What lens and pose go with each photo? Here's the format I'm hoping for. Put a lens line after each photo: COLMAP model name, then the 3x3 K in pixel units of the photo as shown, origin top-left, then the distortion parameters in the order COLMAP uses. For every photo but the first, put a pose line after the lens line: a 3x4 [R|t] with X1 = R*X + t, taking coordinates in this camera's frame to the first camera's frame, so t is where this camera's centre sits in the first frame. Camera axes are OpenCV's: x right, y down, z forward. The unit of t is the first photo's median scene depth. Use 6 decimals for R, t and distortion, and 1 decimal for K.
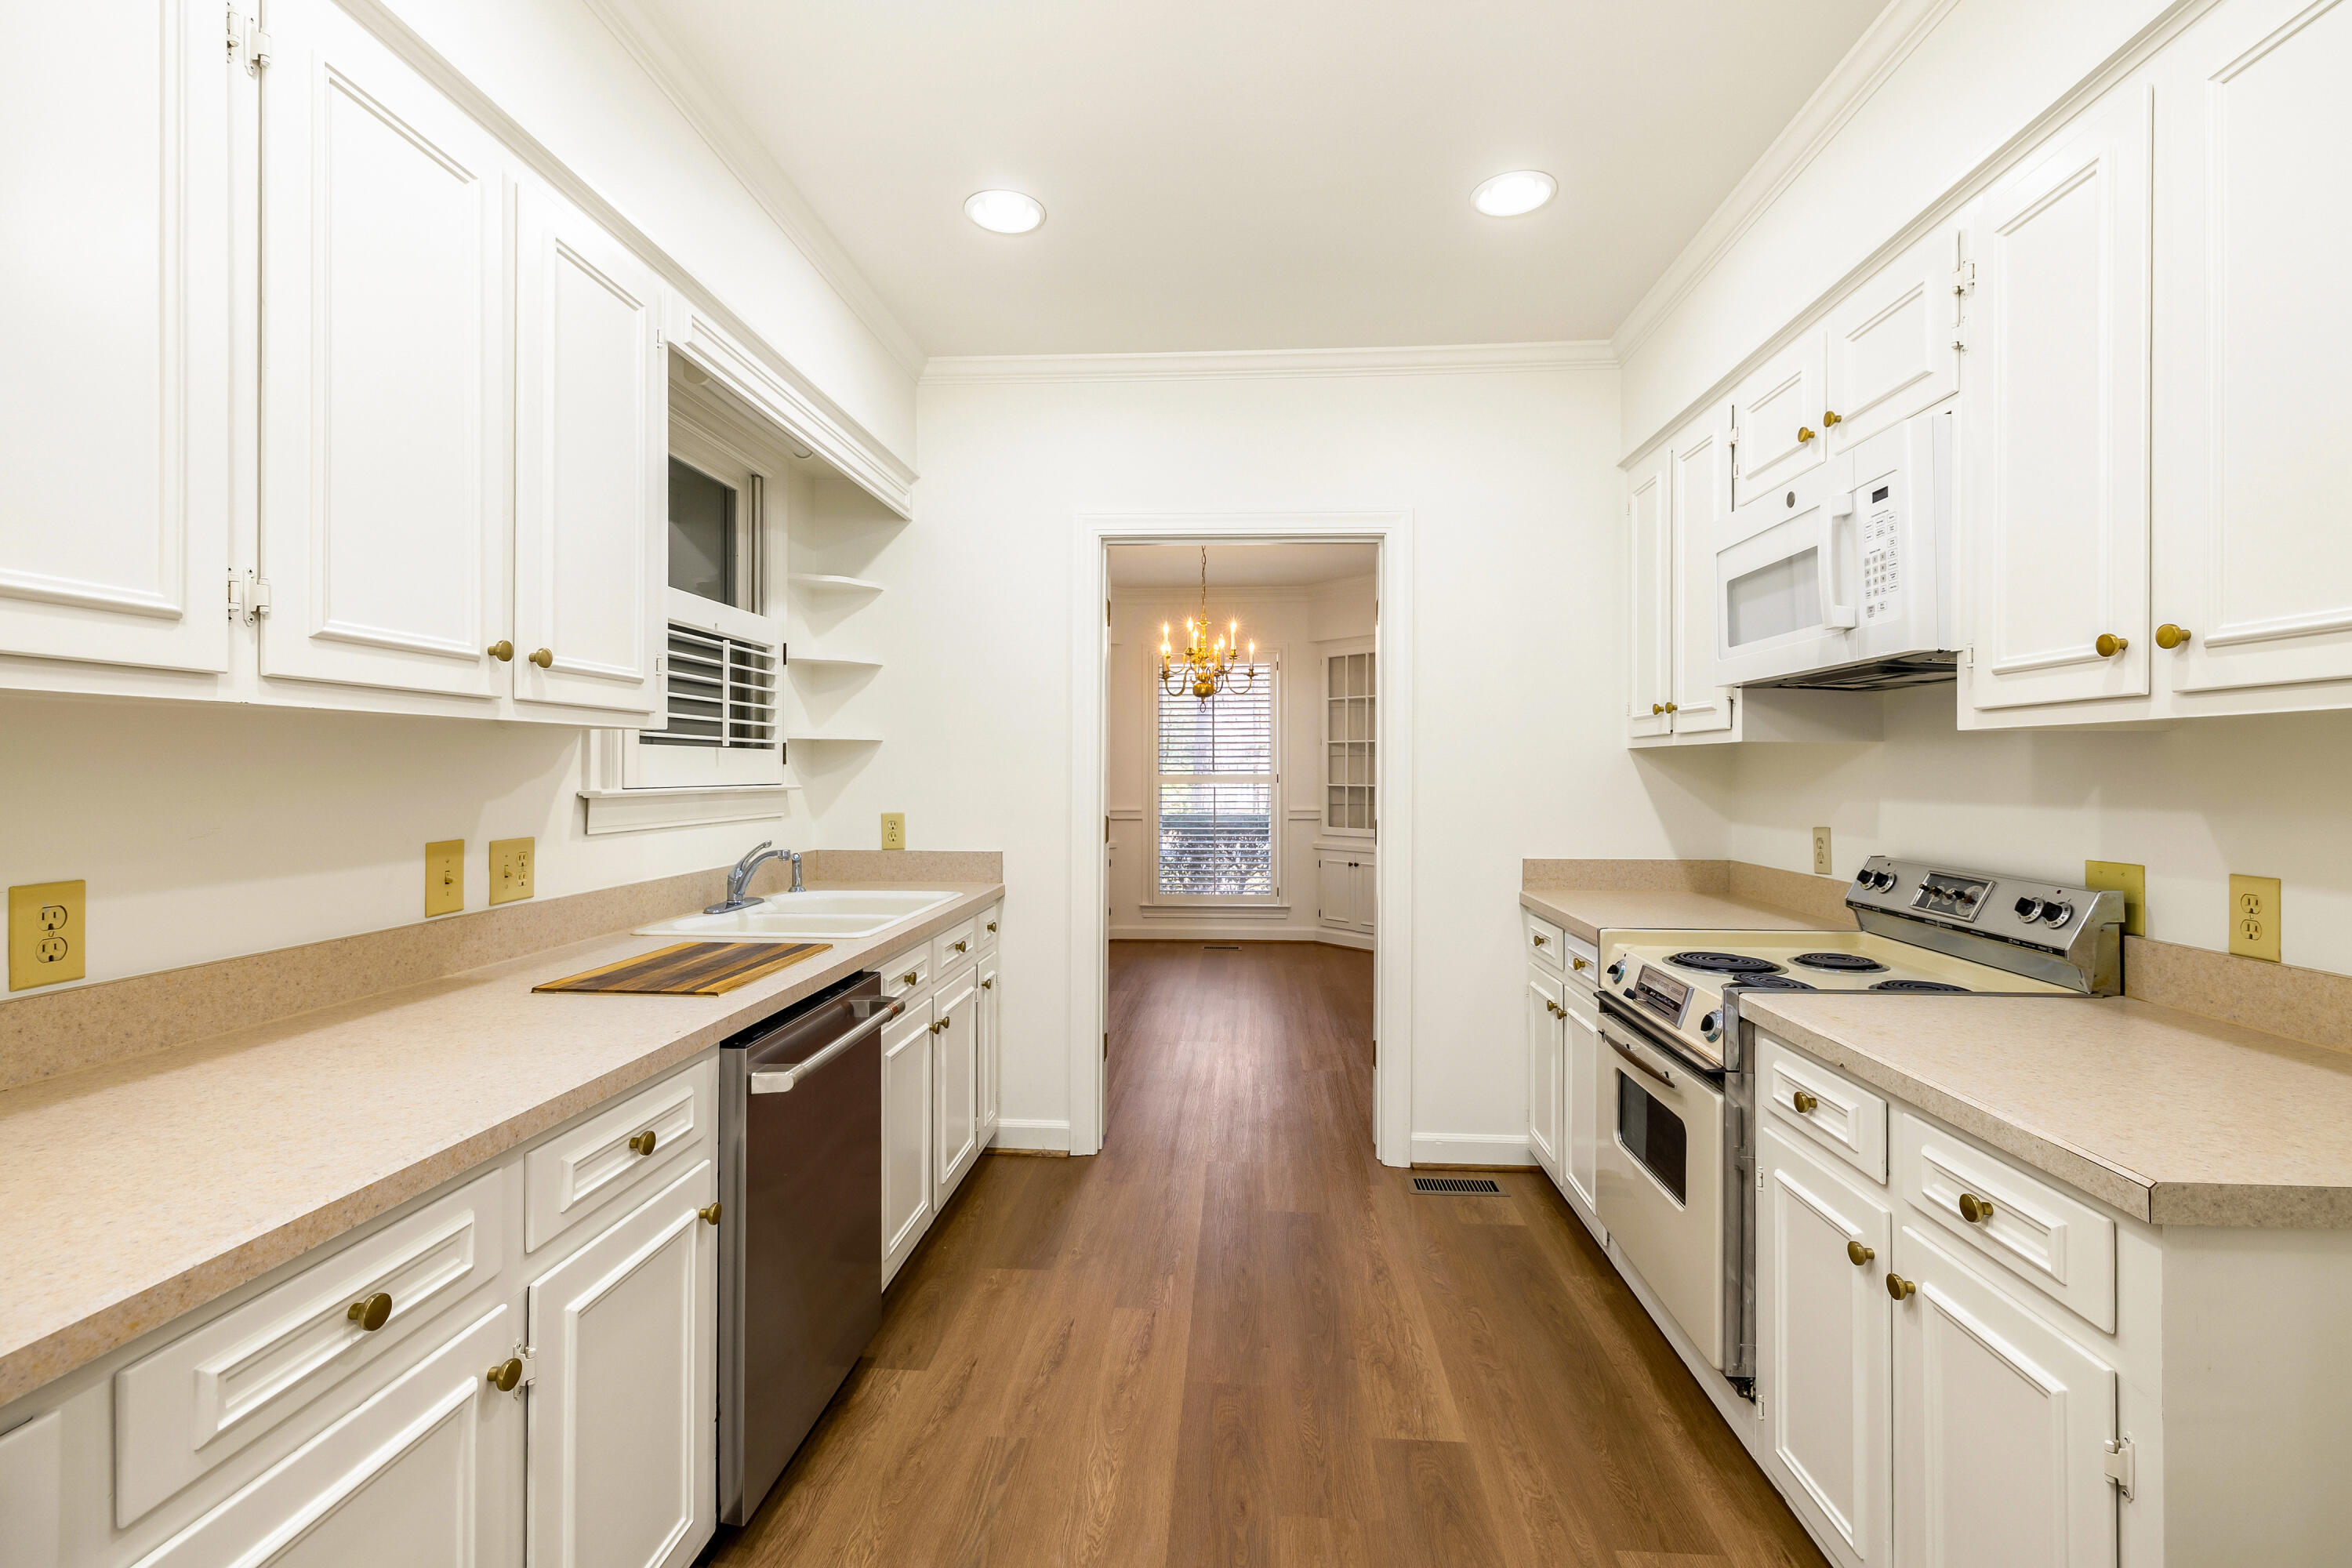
lens RADIAL K [[1061.1, 0, 1172.6], [0, 1061.1, 766.1], [0, 0, 1]] dist [0.003382, -0.000679]
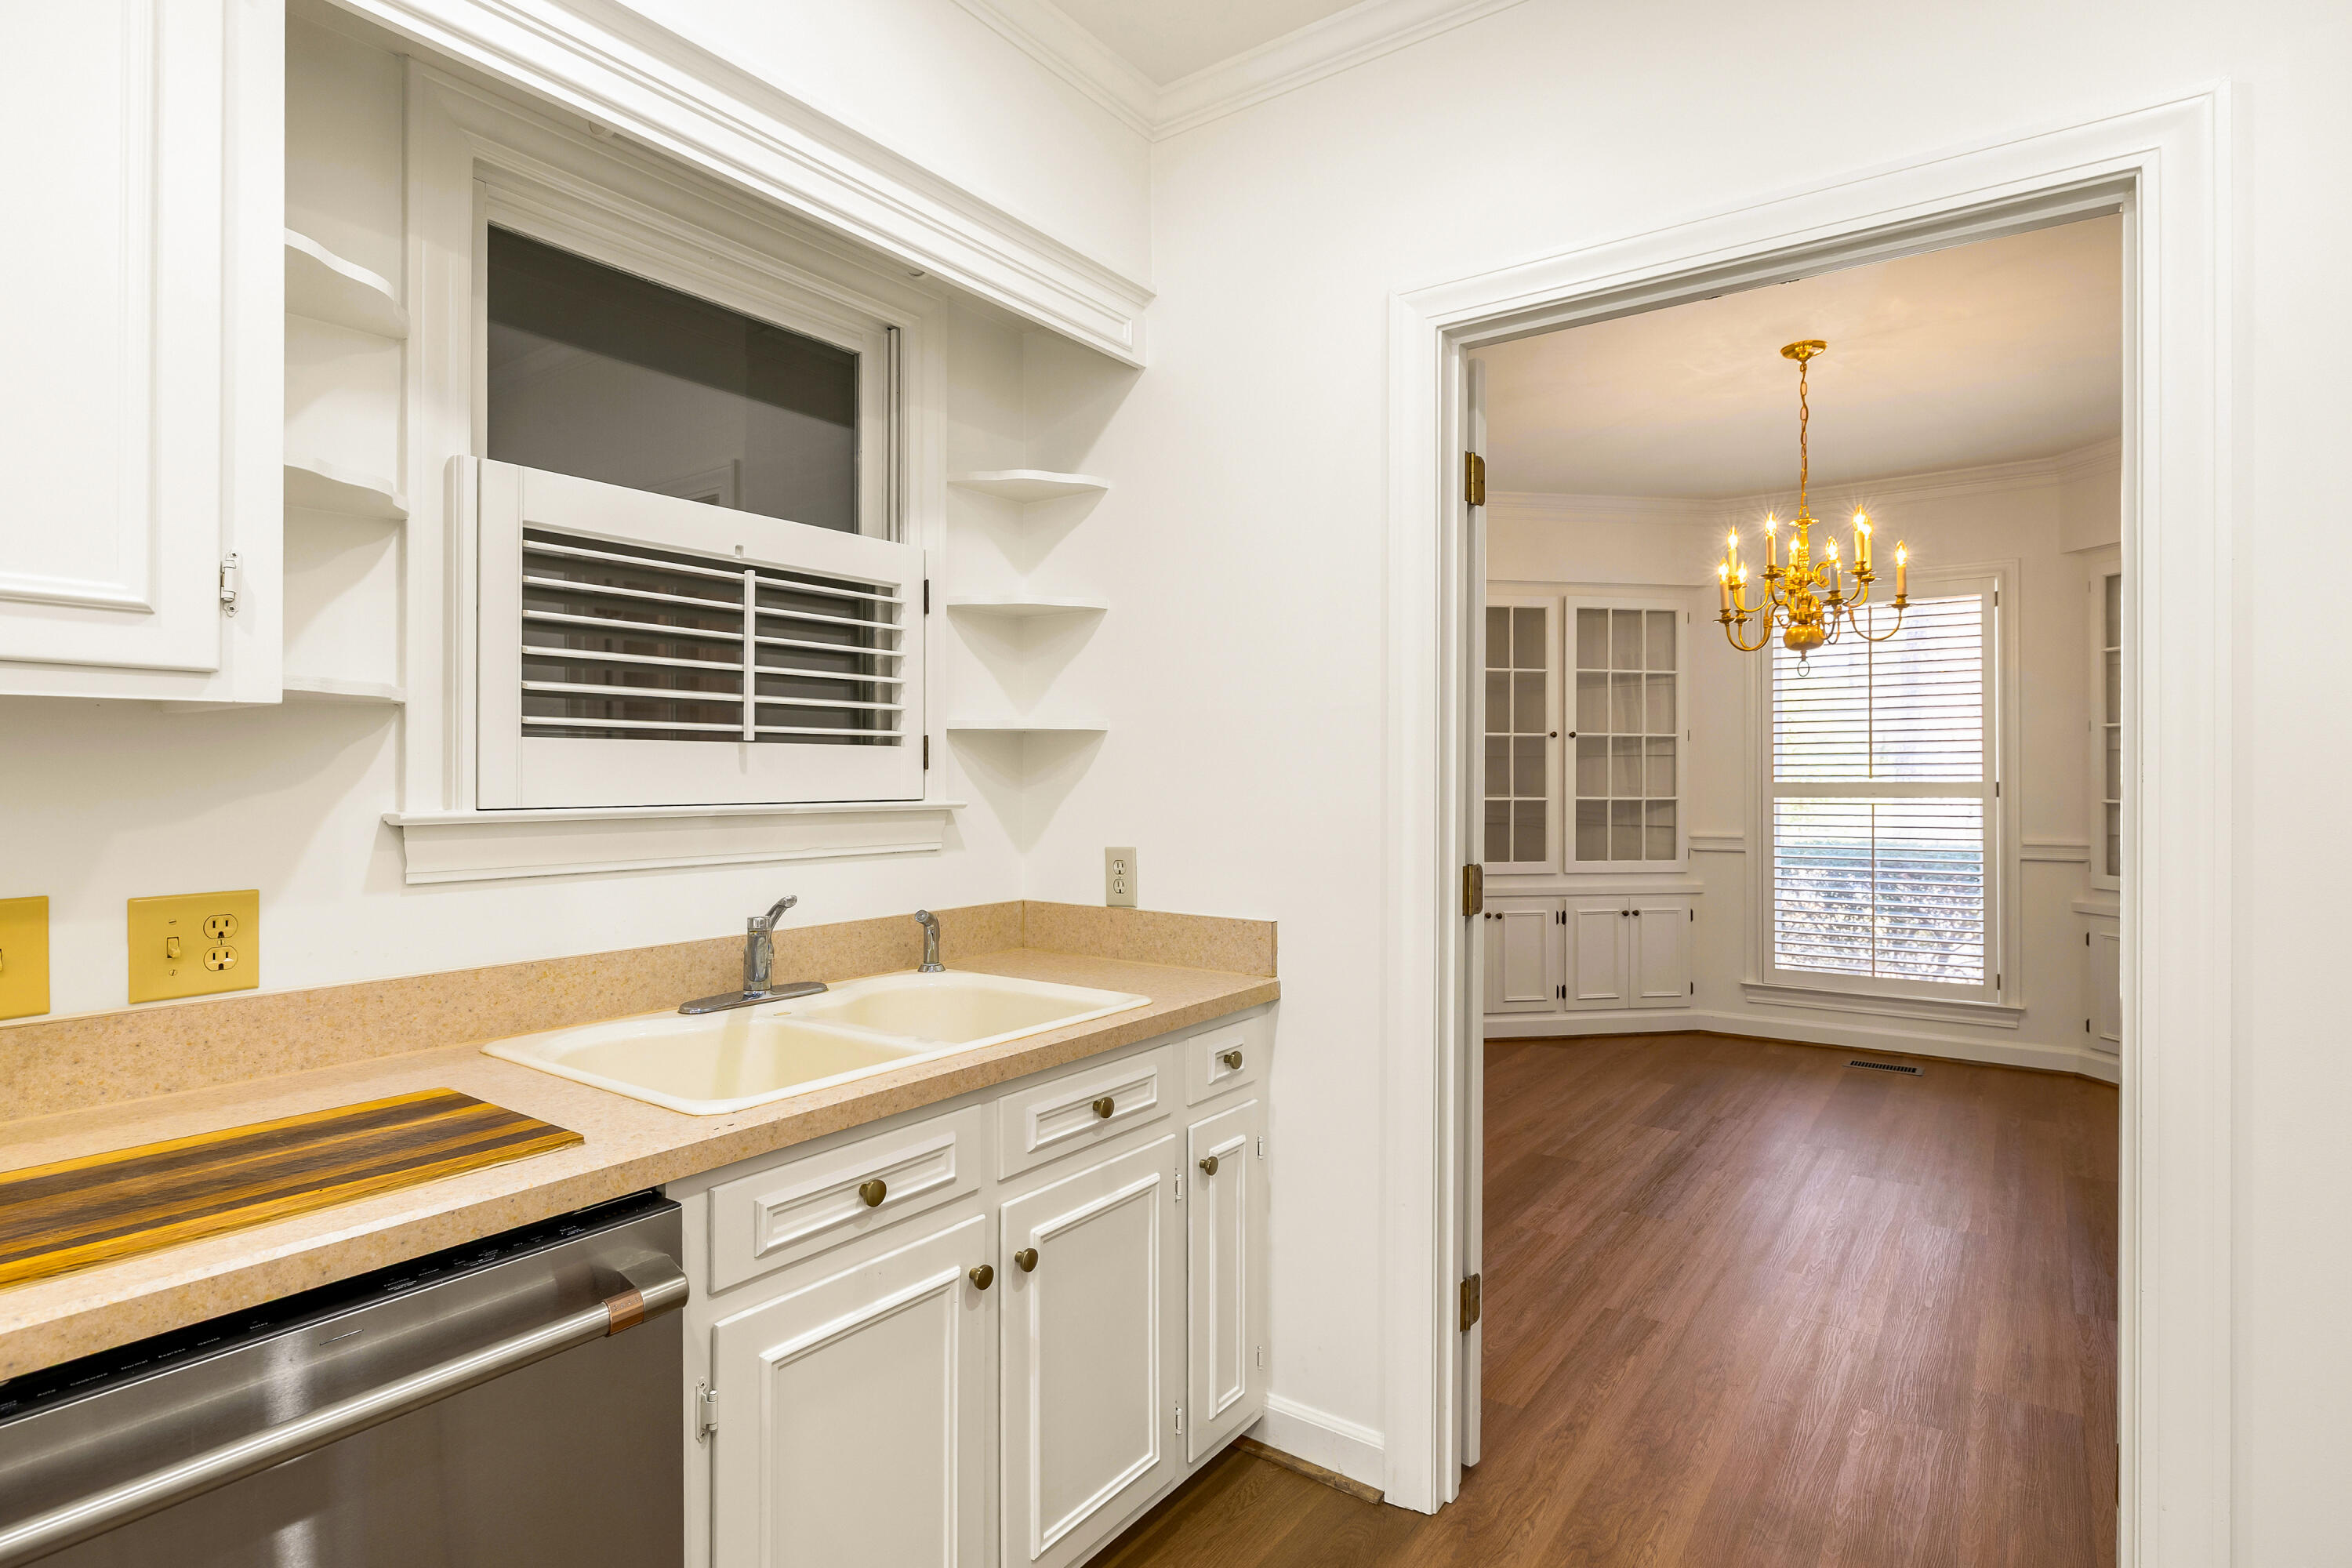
lens RADIAL K [[1203.4, 0, 1156.6], [0, 1203.4, 780.4], [0, 0, 1]] dist [-0.001500, 0.002840]
pose [[0.850192, -0.004182, -0.526456, 0.135211], [0.006428, 0.999976, 0.002436, 0.004088], [0.526434, -0.005455, 0.850199, 0.465498]]
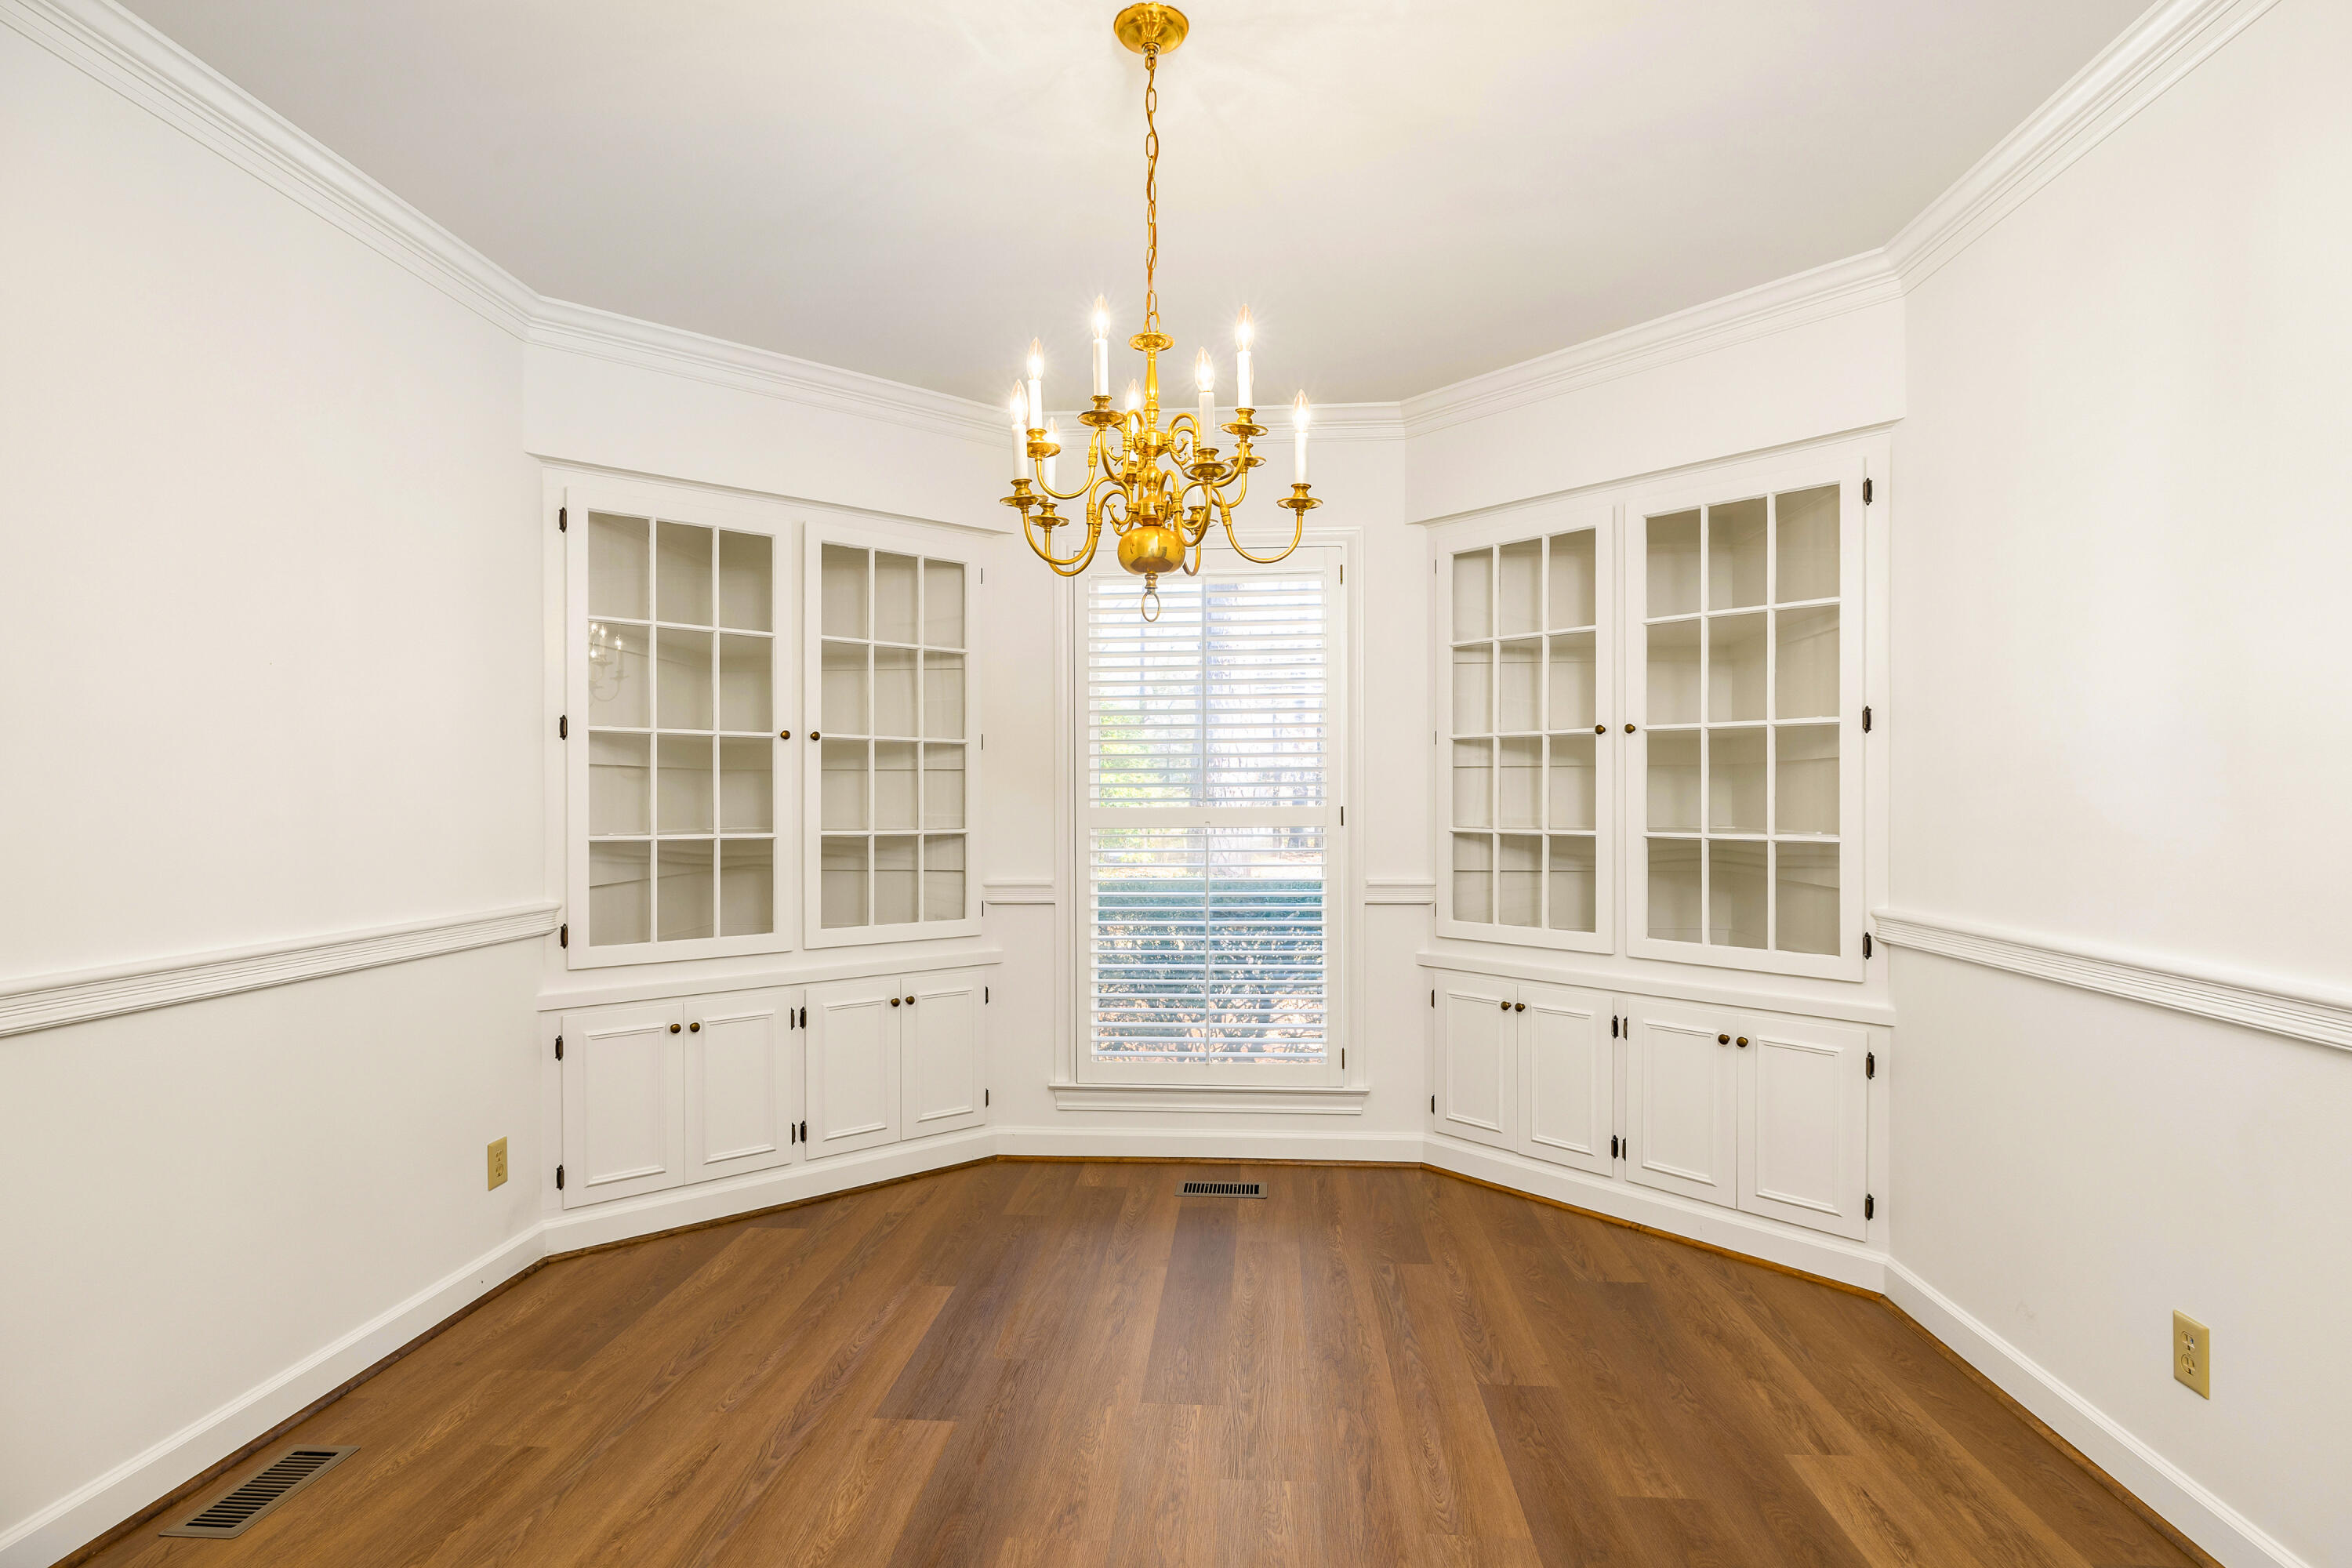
lens RADIAL K [[1235.6, 0, 1163.1], [0, 1235.6, 791.8], [0, 0, 1]] dist [-0.001384, 0.000451]
pose [[0.999927, -0.007008, -0.009820, 0.064811], [0.006997, 0.999975, -0.001196, 0.002543], [0.009828, 0.001127, 0.999951, 1.146627]]
